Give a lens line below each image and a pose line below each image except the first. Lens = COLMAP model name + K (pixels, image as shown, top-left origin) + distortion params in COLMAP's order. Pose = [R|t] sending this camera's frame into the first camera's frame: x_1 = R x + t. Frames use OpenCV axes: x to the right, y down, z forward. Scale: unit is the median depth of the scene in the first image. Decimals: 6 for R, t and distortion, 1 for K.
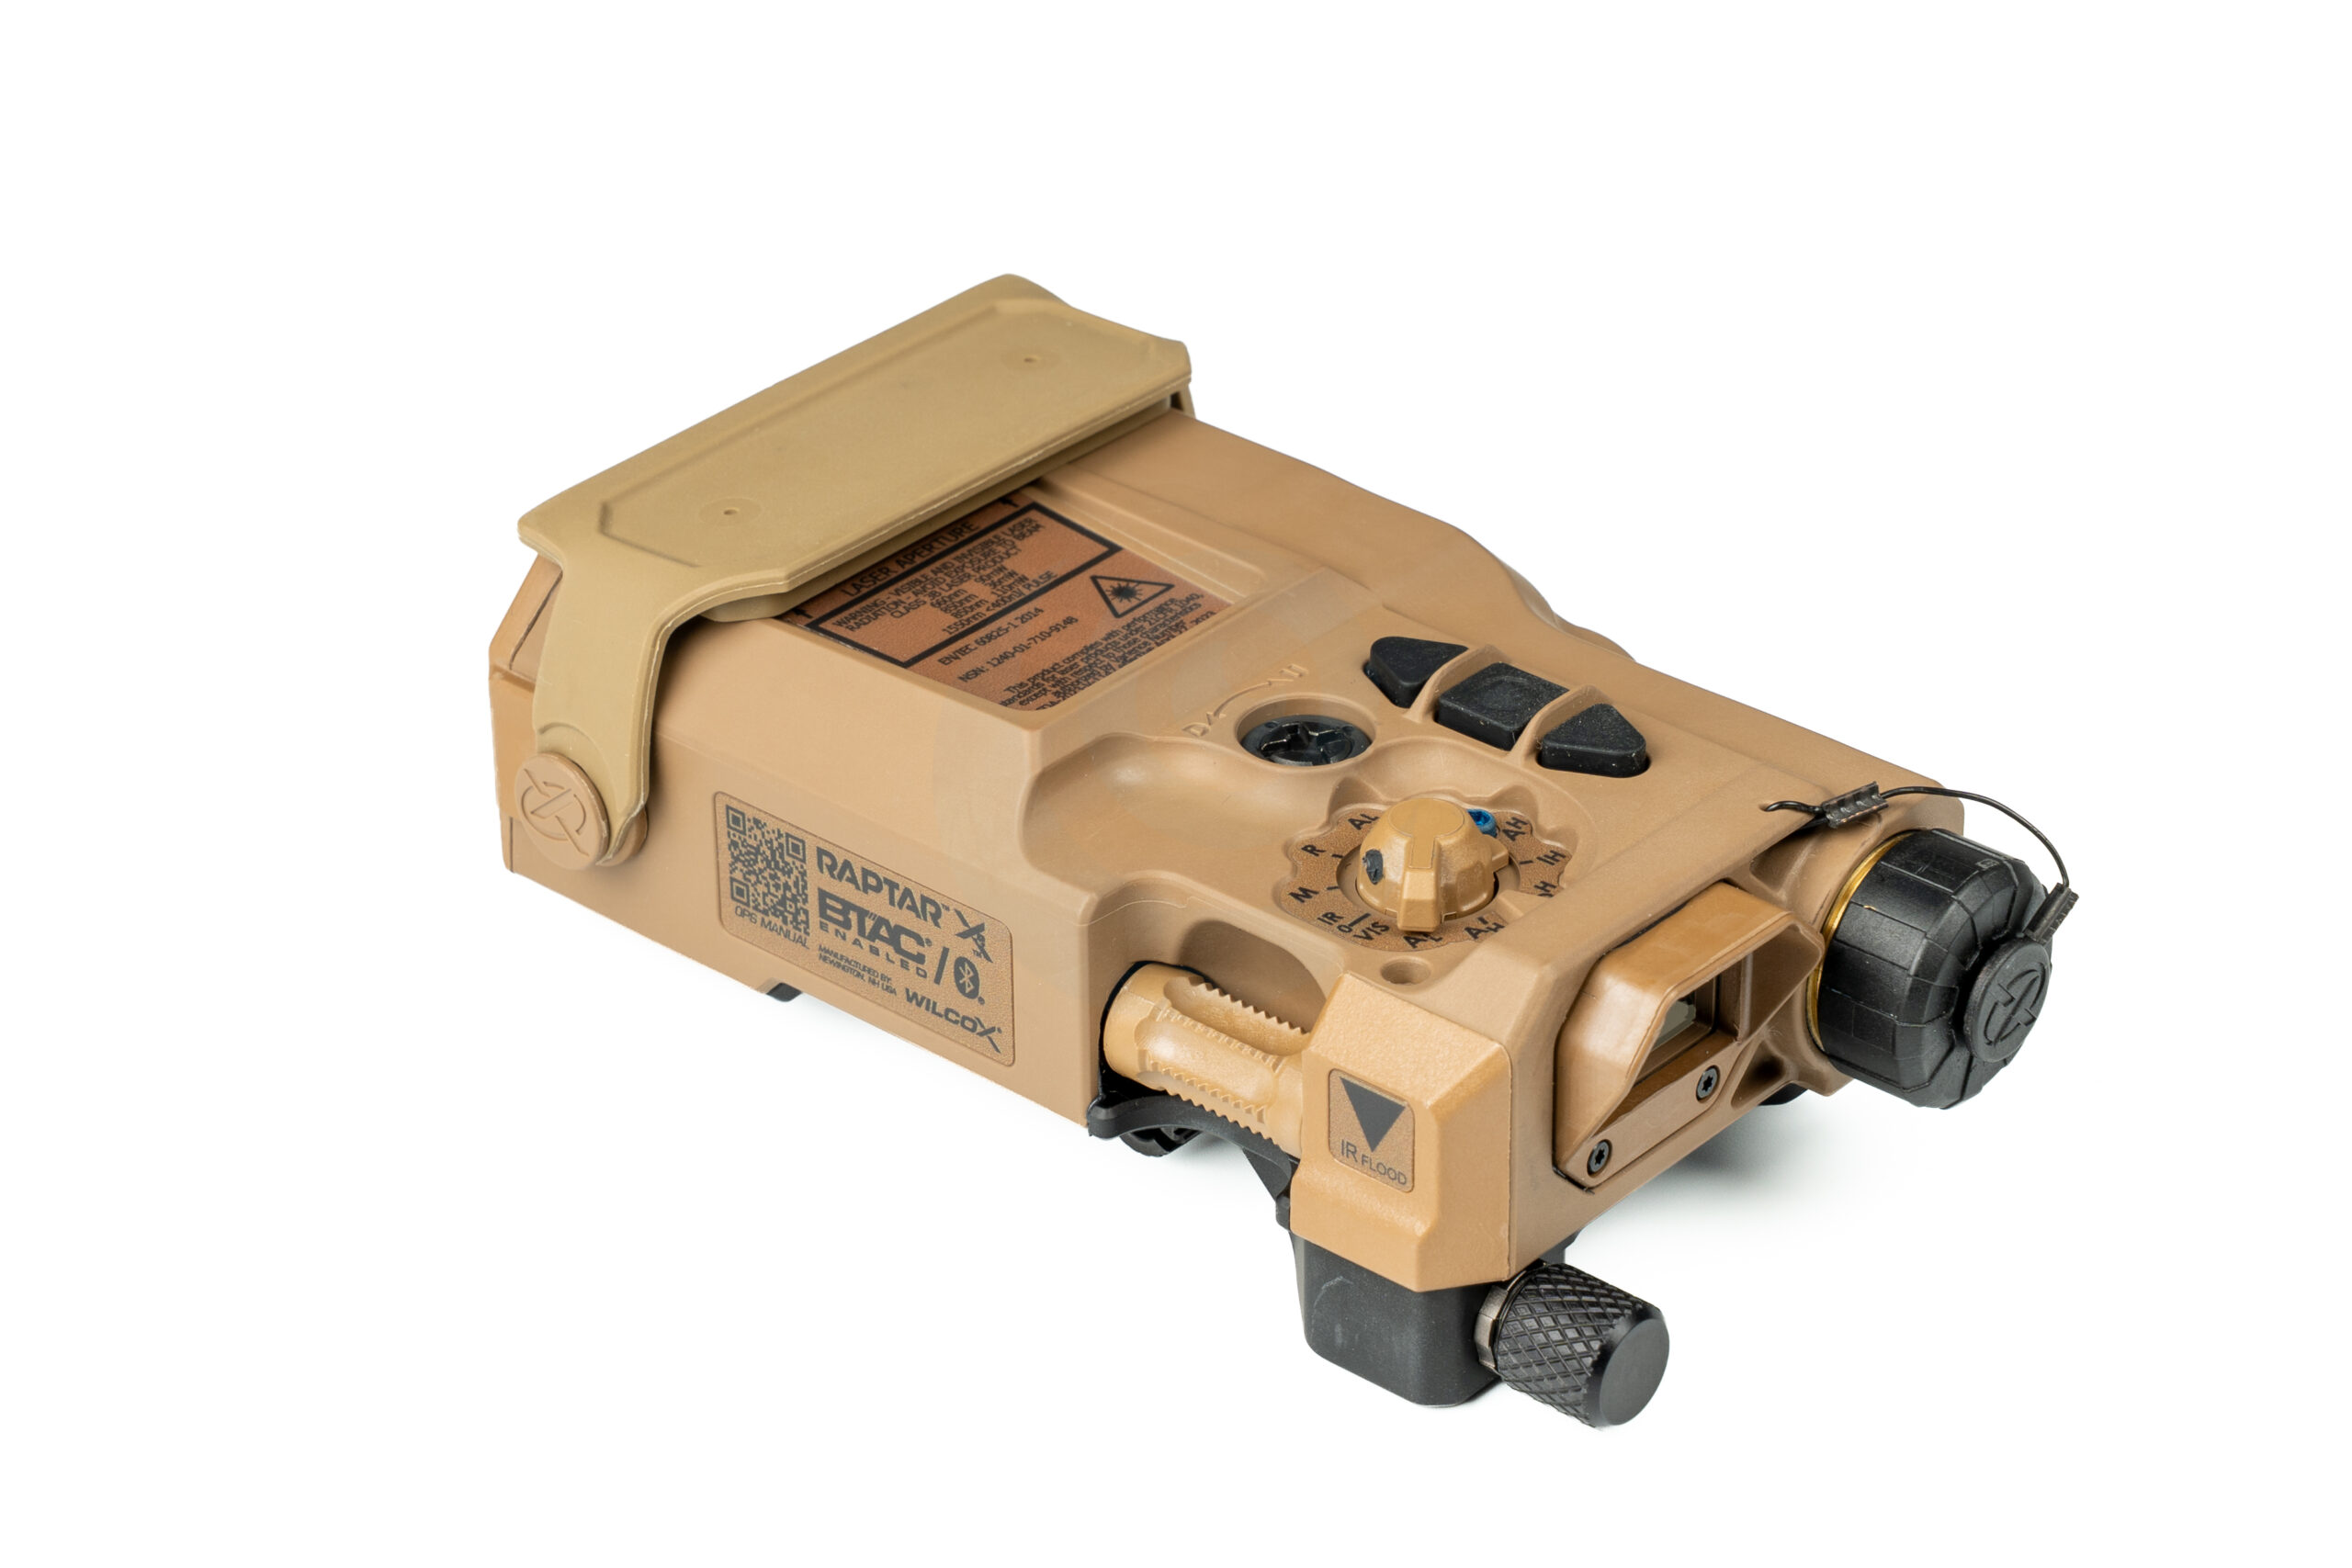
lens RADIAL K [[6404.6, 0, 1176.1], [0, 6404.6, 784.6], [0, 0, 1]] dist [-0.556547, 0.000000]
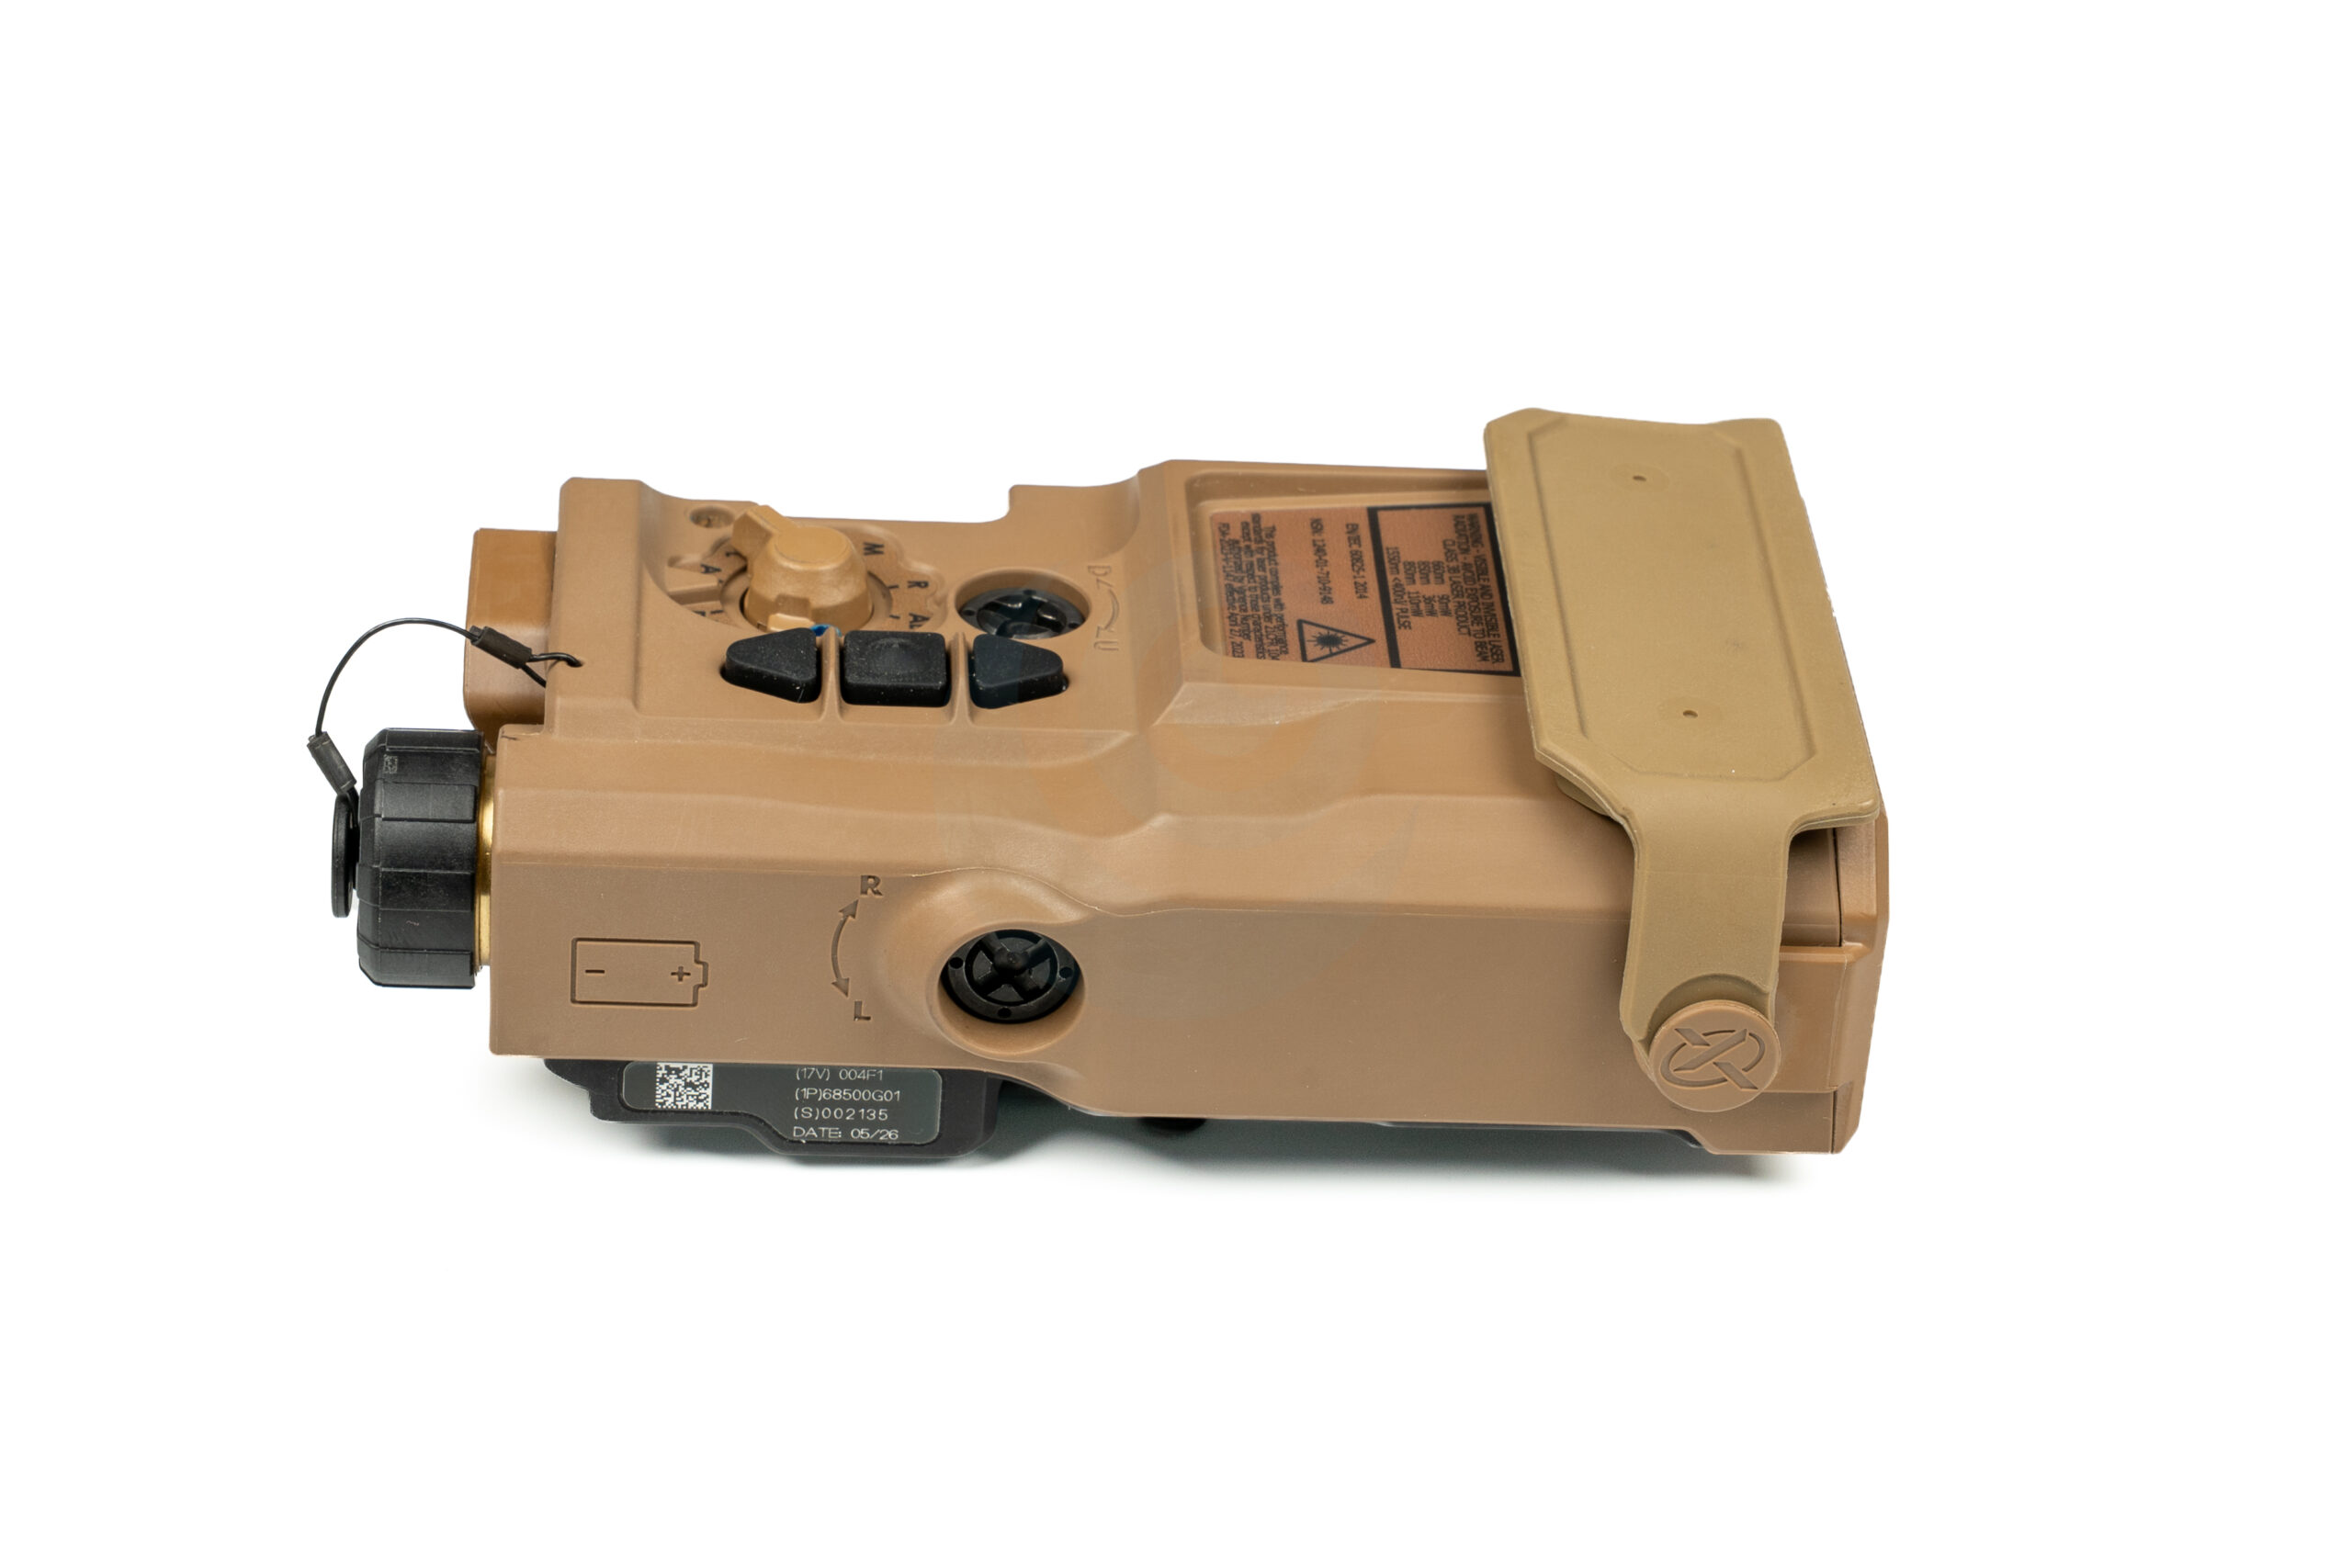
lens RADIAL K [[6404.6, 0, 1175.7], [0, 6404.6, 784.0], [0, 0, 1]] dist [-0.556547, 0.000000]
pose [[-0.721335, 0.334667, -0.606361, 0.619436], [-0.406271, 0.504584, 0.761800, -0.766965], [0.560909, 0.795860, -0.228008, 1.240494]]
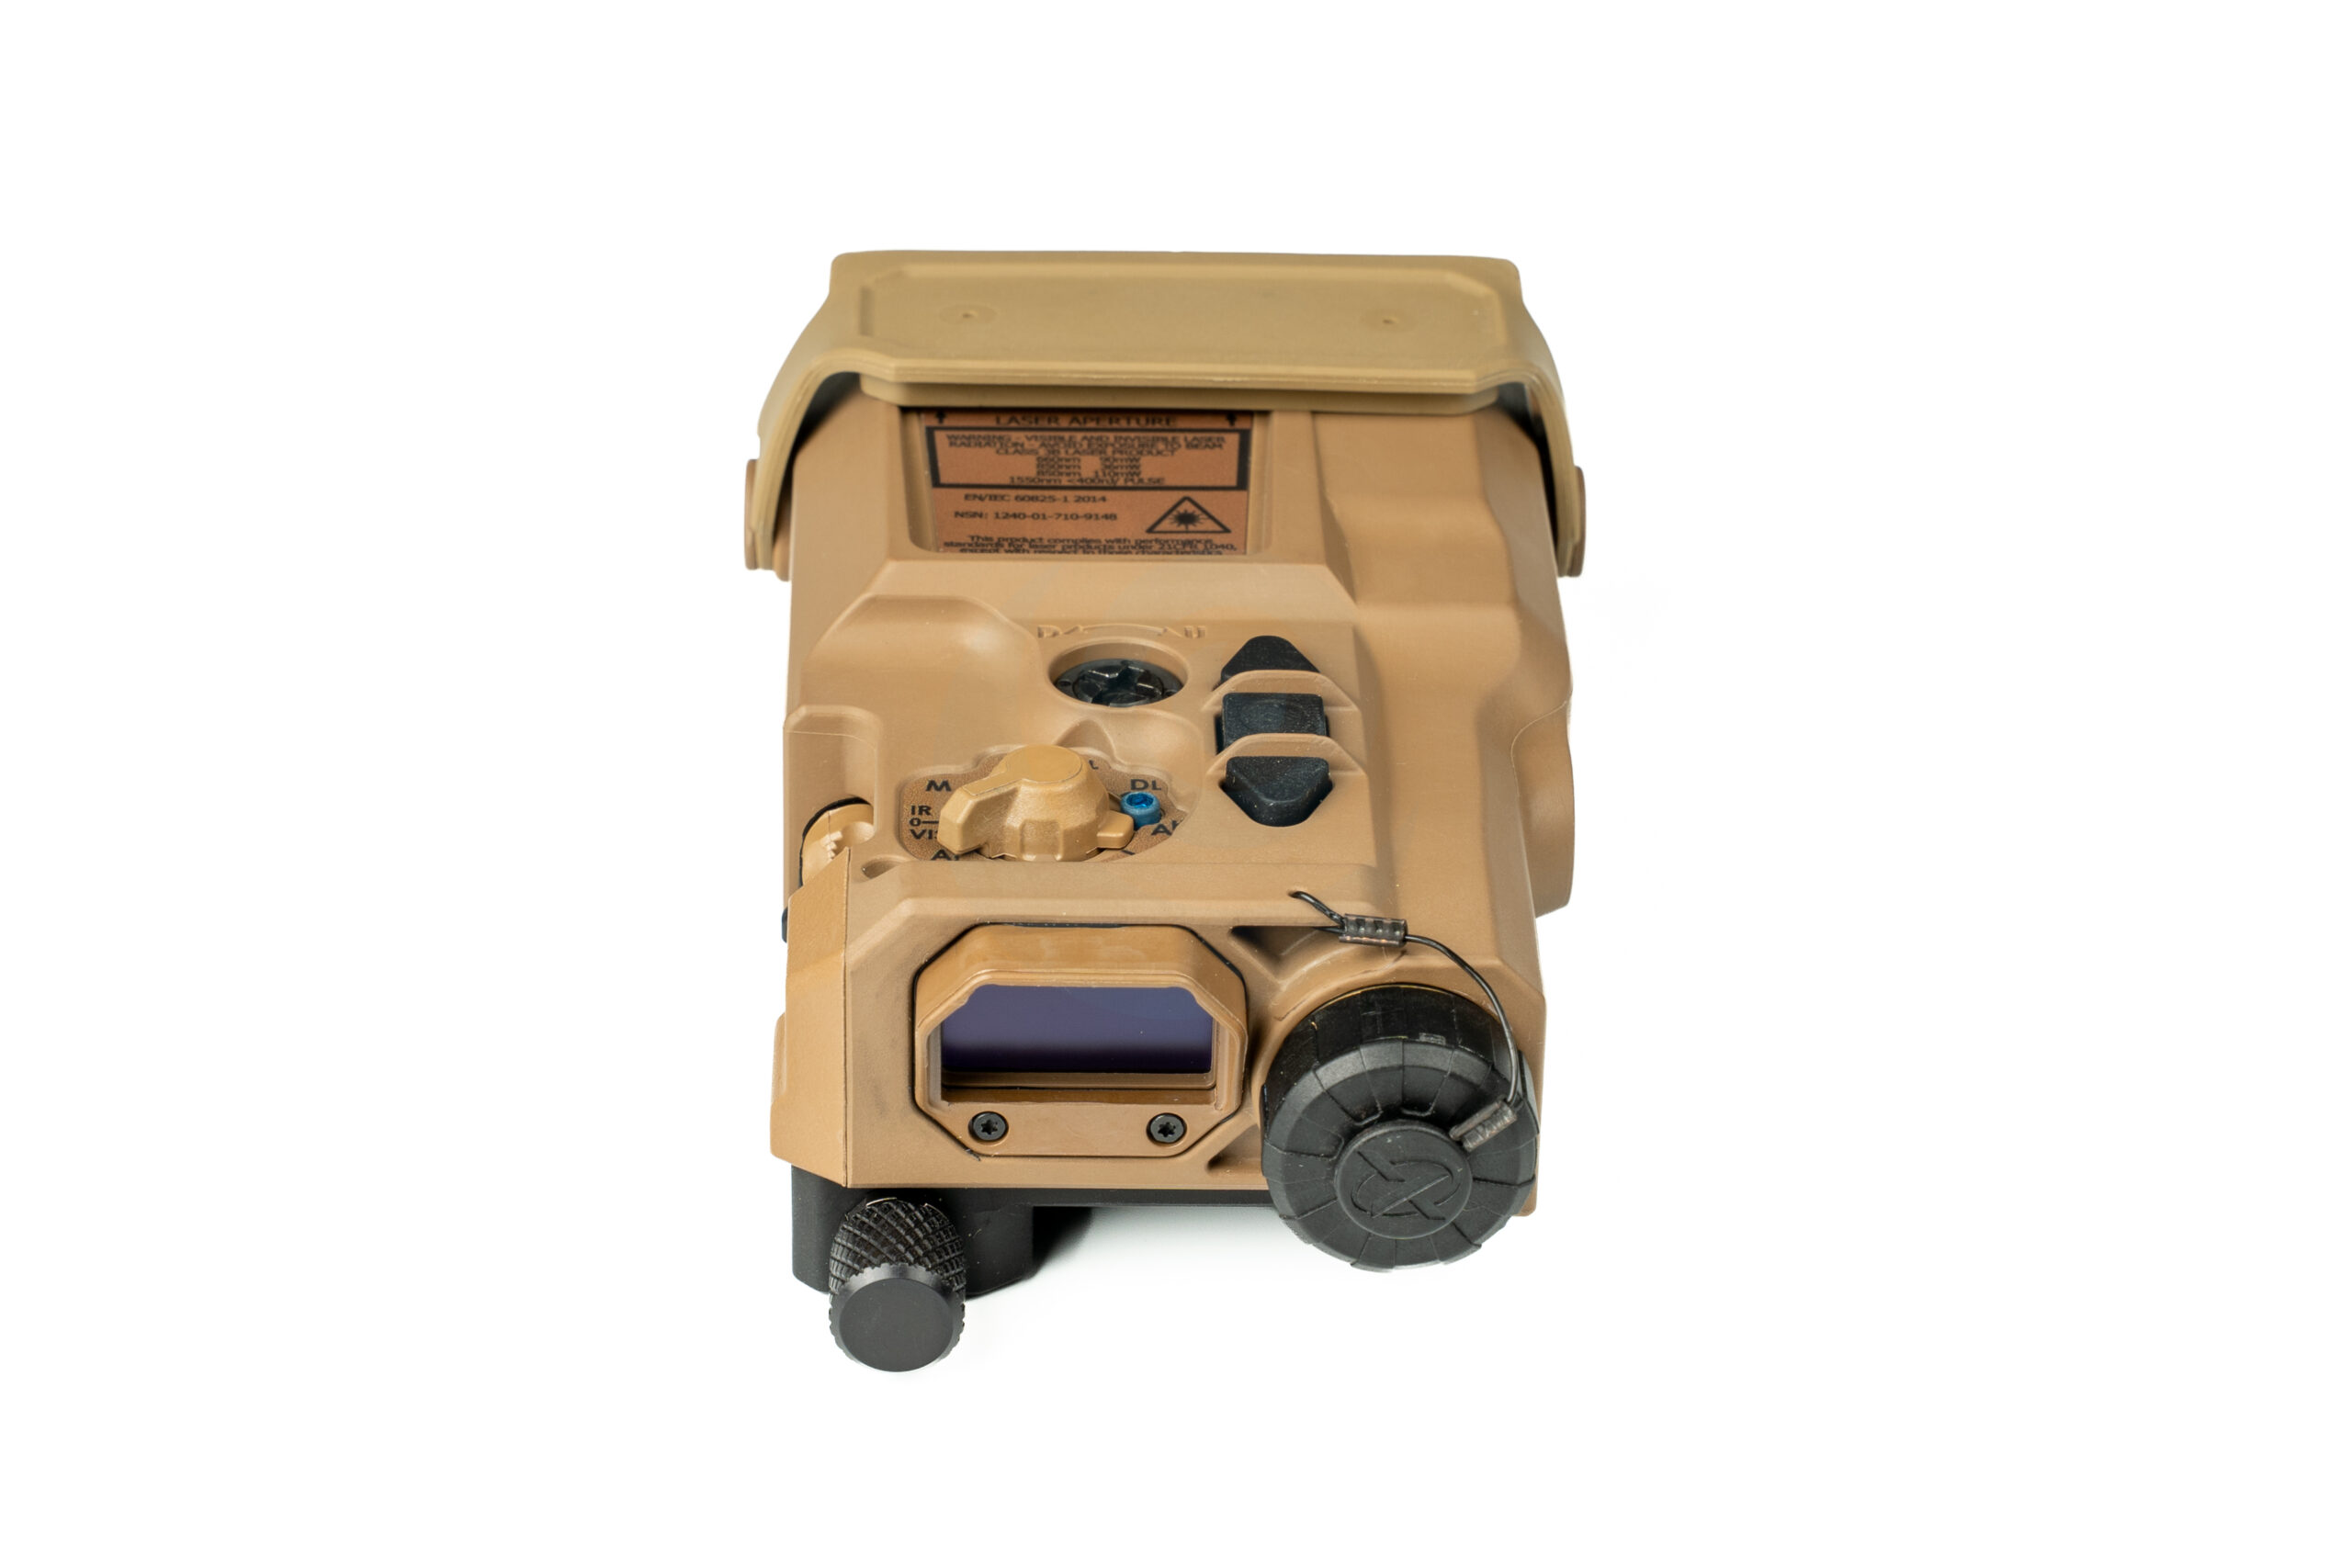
lens RADIAL K [[6404.6, 0, 1176.0], [0, 6404.6, 785.0], [0, 0, 1]] dist [-0.556547, 0.000000]
pose [[0.676048, 0.388287, -0.626253, 0.652879], [-0.398784, 0.907473, 0.132155, -0.126865], [0.619621, 0.160396, 0.768337, 0.223246]]
